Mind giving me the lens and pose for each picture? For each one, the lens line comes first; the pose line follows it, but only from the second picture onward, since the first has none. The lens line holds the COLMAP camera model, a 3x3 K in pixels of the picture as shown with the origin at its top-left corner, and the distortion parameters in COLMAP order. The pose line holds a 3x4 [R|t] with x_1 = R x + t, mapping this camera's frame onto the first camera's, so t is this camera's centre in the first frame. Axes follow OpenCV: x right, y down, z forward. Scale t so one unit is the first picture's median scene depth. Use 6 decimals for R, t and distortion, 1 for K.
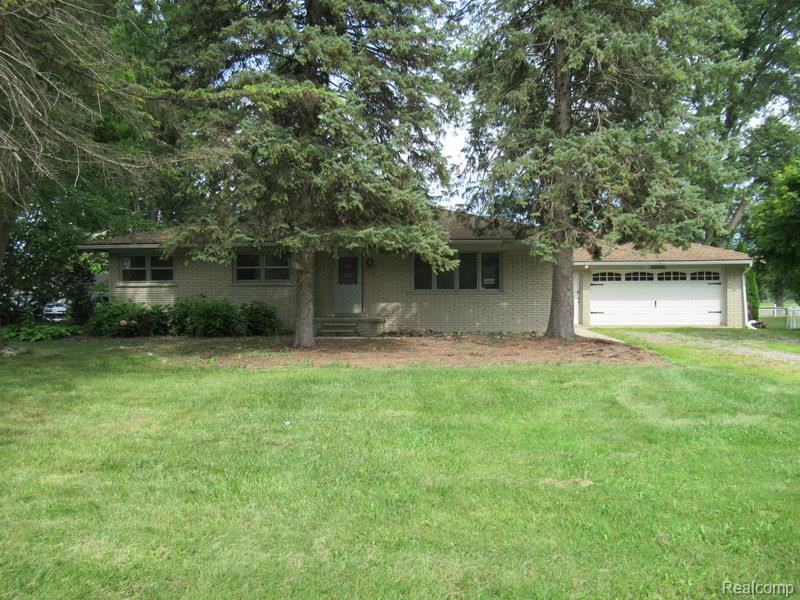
lens RADIAL K [[595.4, 0, 400.0], [0, 595.4, 300.0], [0, 0, 1]] dist [-0.004142, 0.000427]
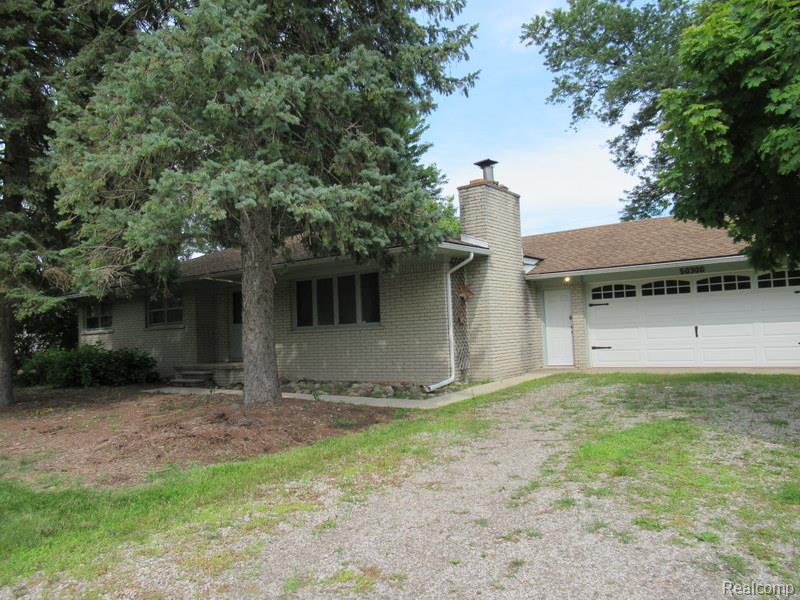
lens RADIAL K [[595.4, 0, 400.0], [0, 595.4, 300.0], [0, 0, 1]] dist [-0.004142, 0.000427]
pose [[0.854387, -0.059849, -0.516179, 0.553002], [0.038990, 0.997929, -0.051169, -0.007317], [0.518172, 0.023592, 0.854951, 0.387952]]
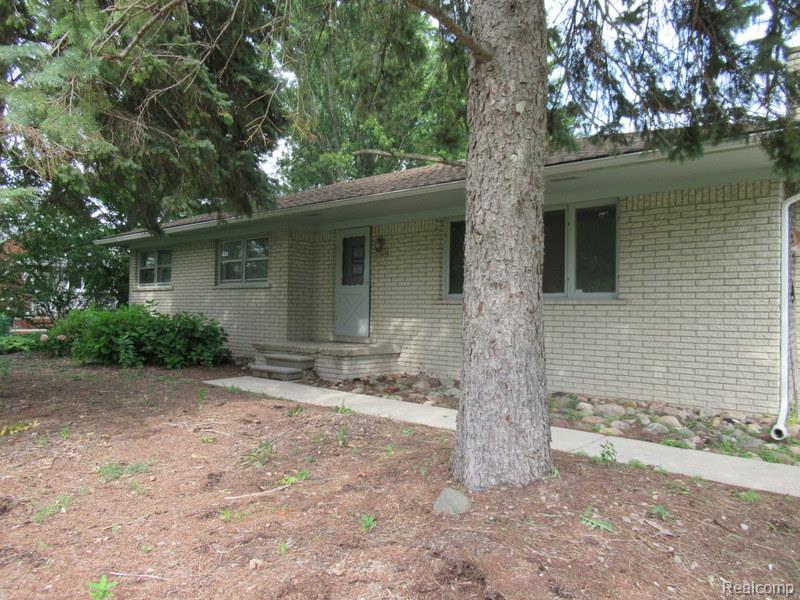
lens RADIAL K [[595.4, 0, 400.0], [0, 595.4, 300.0], [0, 0, 1]] dist [-0.004142, 0.000427]
pose [[0.799356, 0.005758, -0.600830, 0.290107], [-0.016061, 0.999802, -0.011787, -0.005921], [0.600643, 0.019072, 0.799290, 0.575195]]
